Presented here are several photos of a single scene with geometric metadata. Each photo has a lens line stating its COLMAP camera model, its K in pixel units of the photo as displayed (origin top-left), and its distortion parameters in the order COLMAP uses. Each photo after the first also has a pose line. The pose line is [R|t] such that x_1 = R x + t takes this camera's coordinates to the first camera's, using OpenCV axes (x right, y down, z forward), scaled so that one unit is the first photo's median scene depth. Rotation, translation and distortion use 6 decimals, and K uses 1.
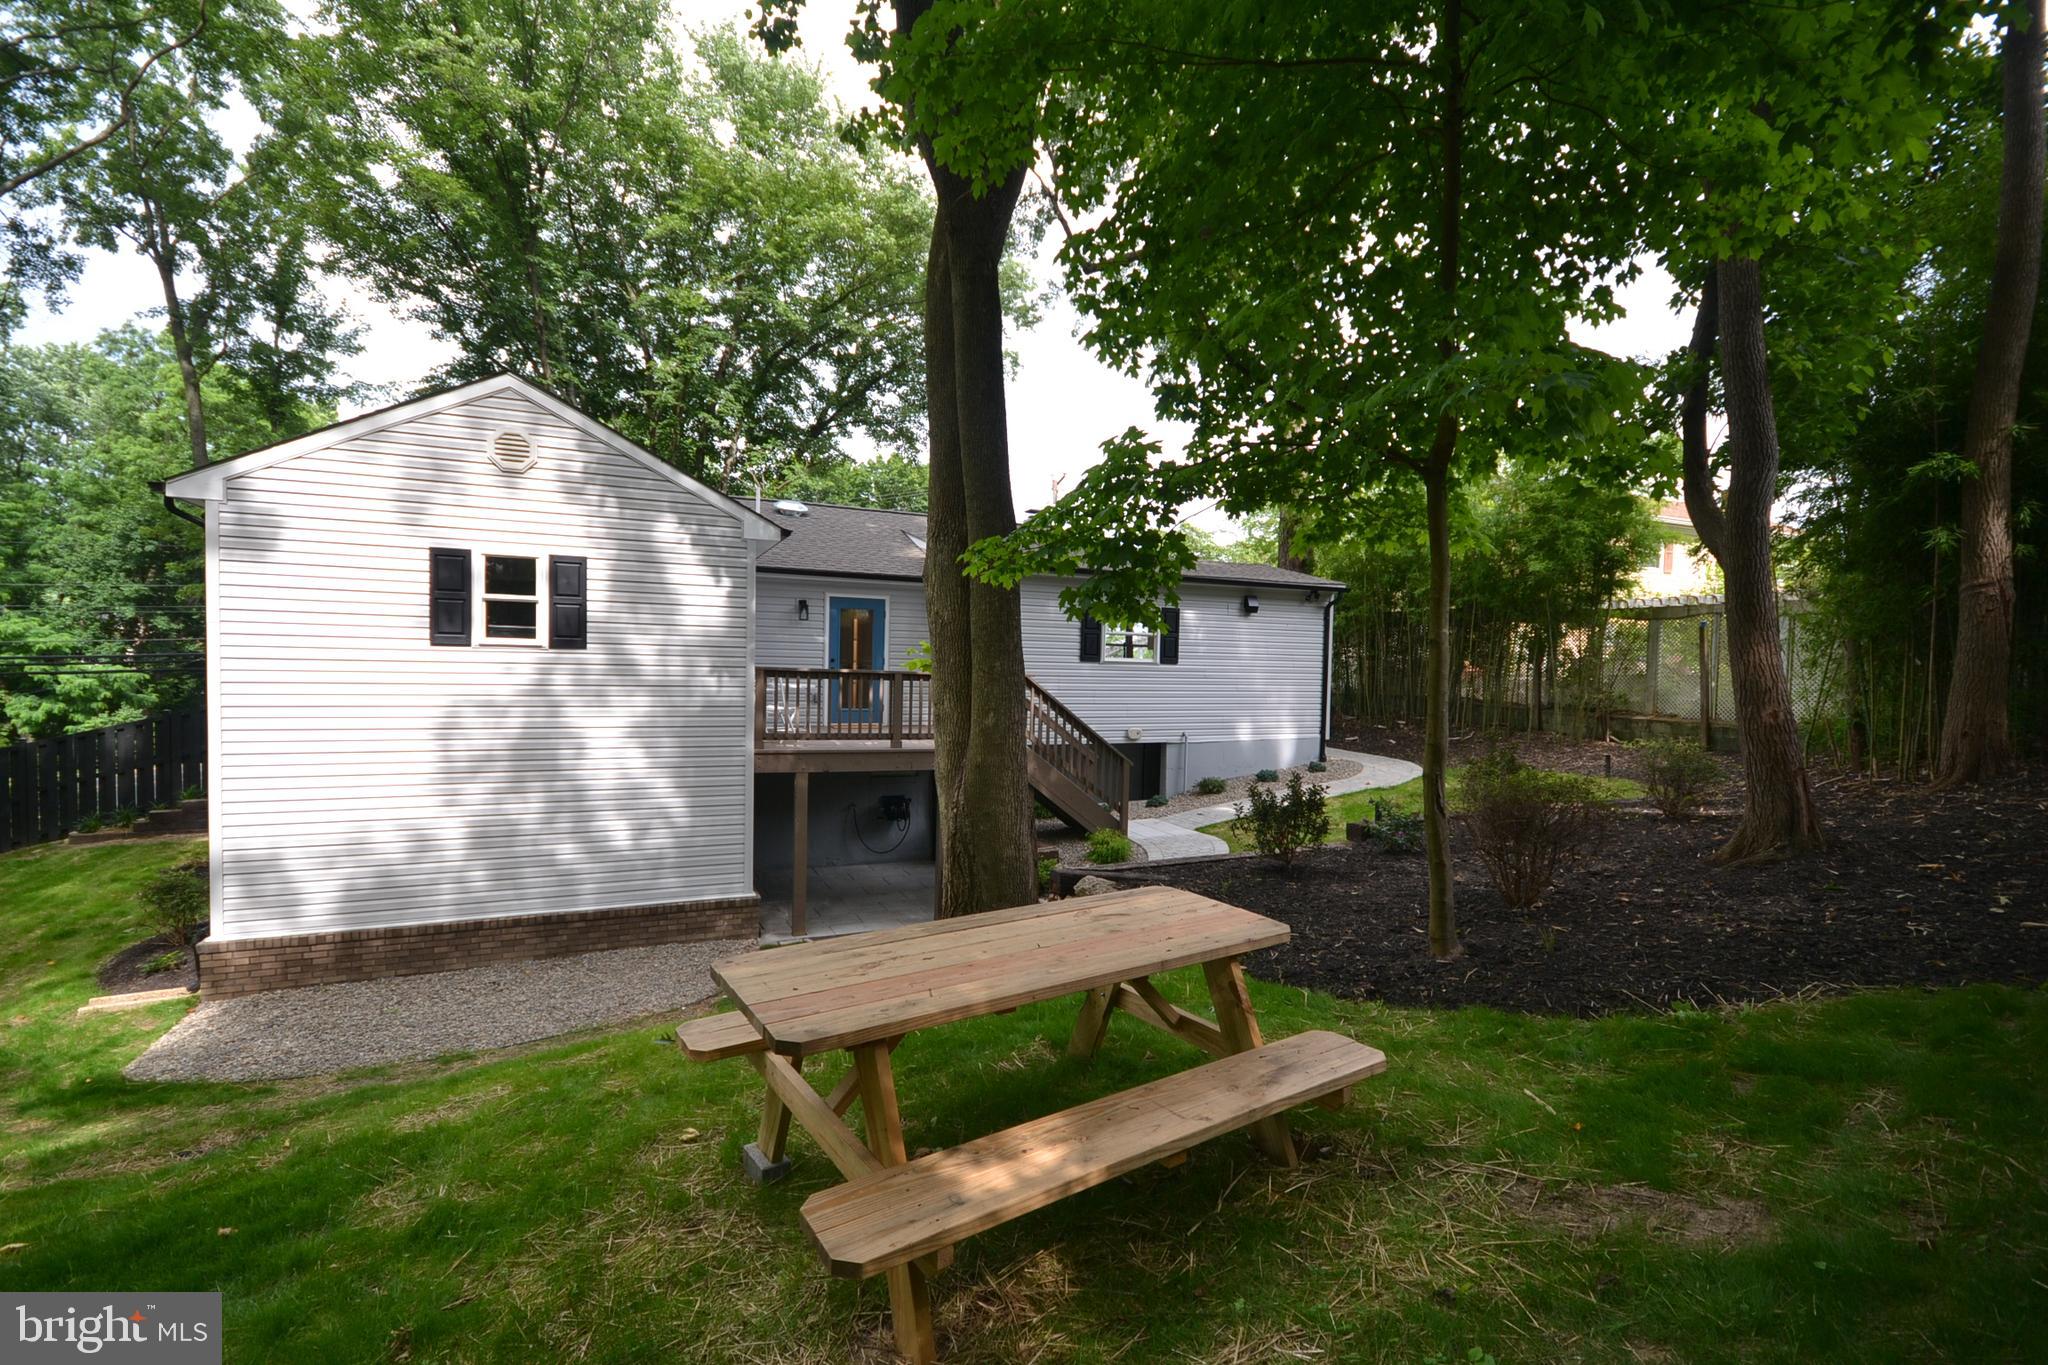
lens RADIAL K [[904.0, 0, 1032.8], [0, 904.0, 697.9], [0, 0, 1]] dist [0.003695, -0.006977]
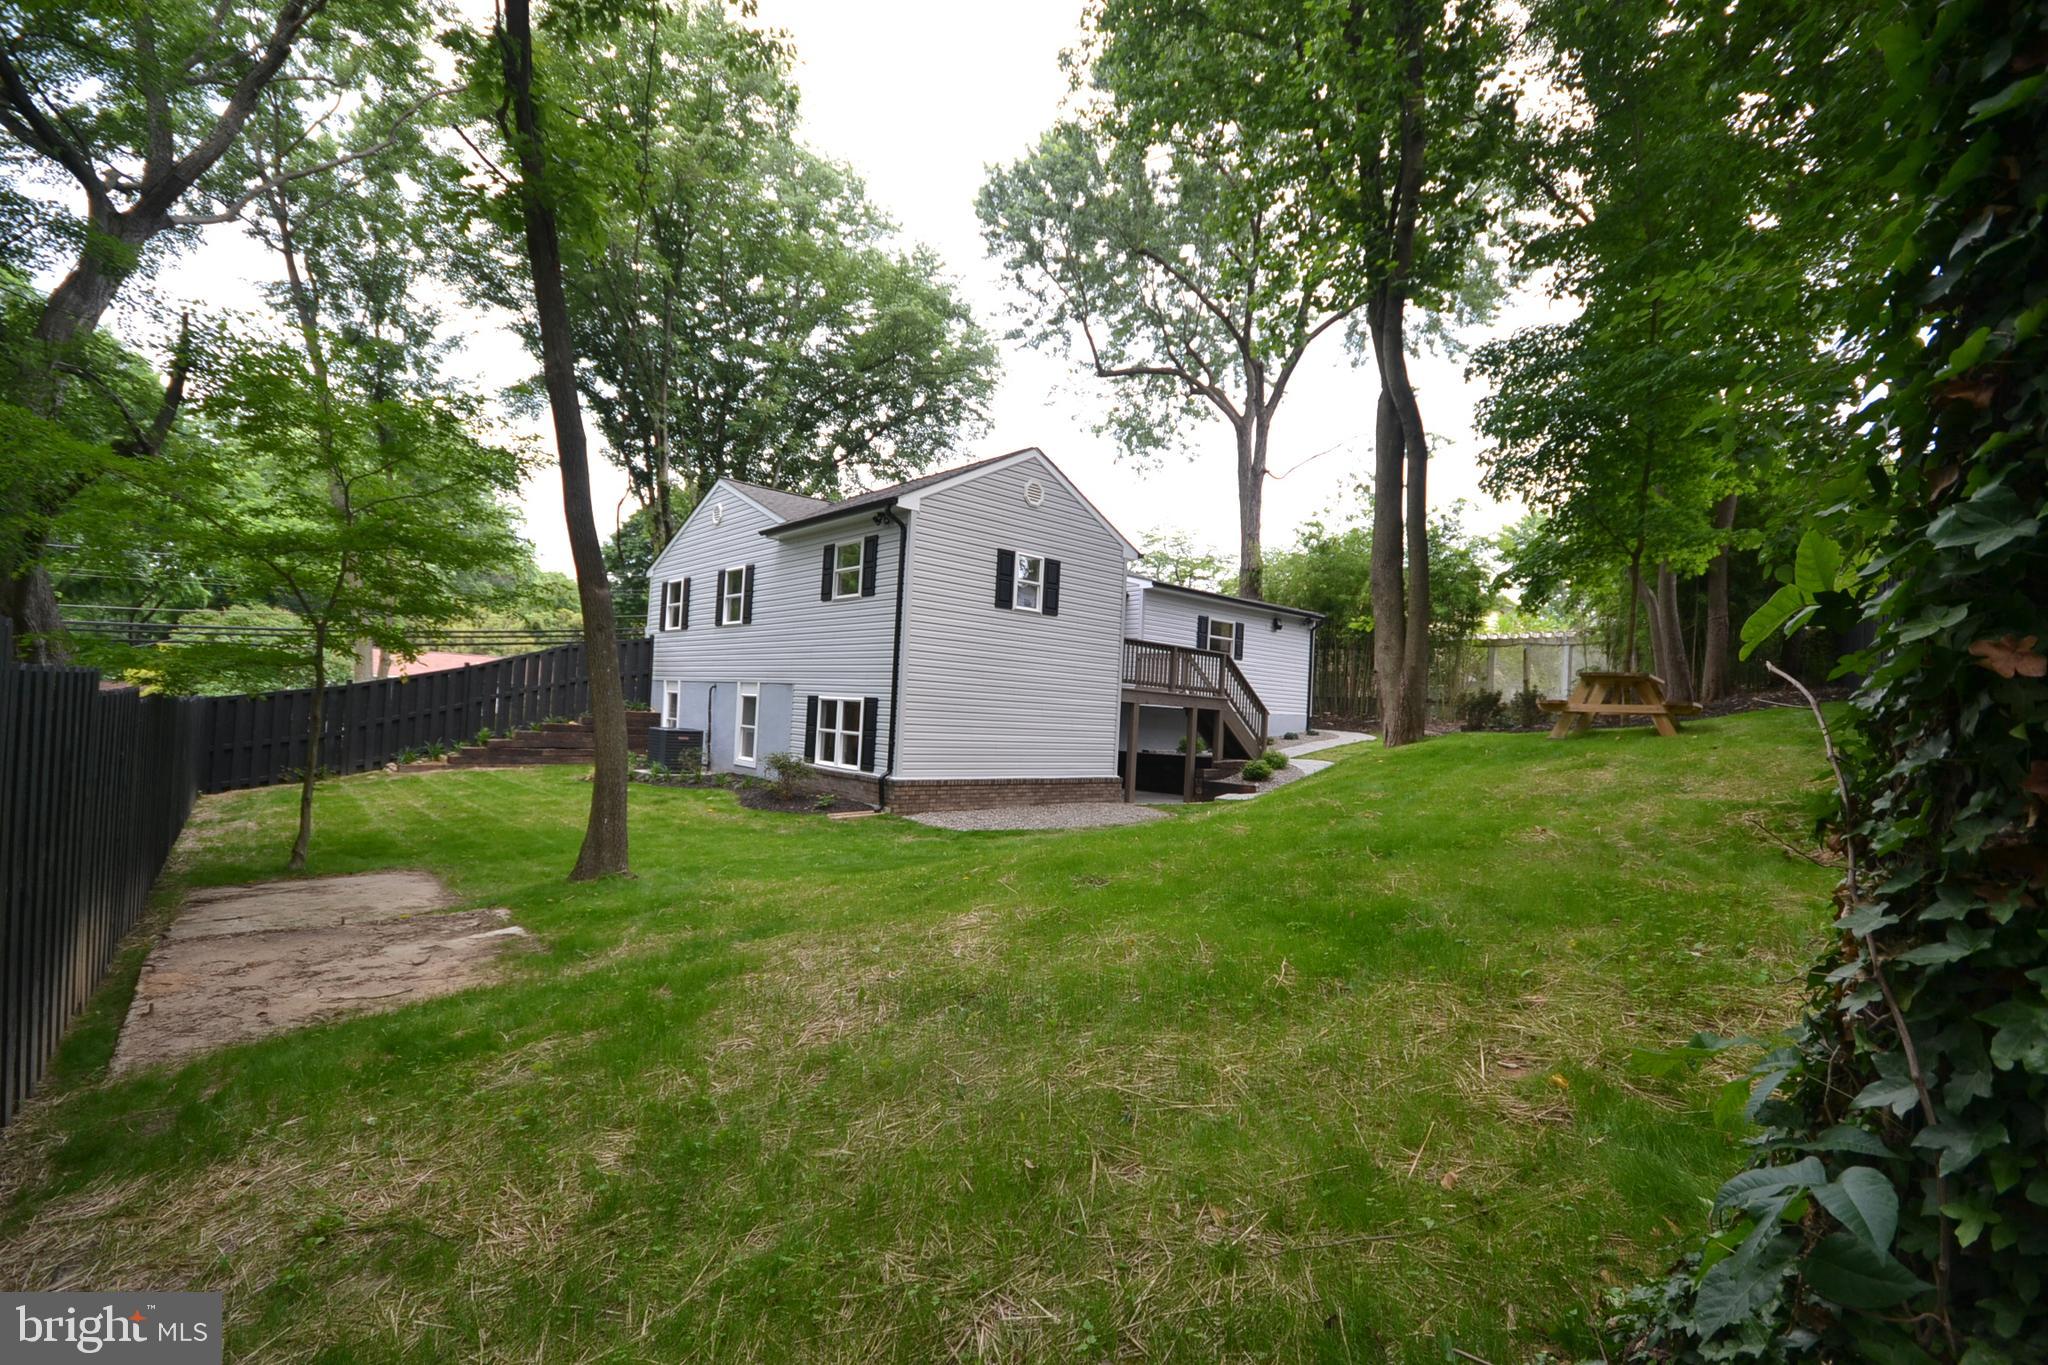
lens RADIAL K [[904.0, 0, 1032.8], [0, 904.0, 697.9], [0, 0, 1]] dist [0.003695, -0.006977]
pose [[0.957449, 0.031551, 0.286872, -0.577959], [-0.018913, 0.998729, -0.046720, 0.098434], [-0.287981, 0.039306, 0.956829, -0.318316]]
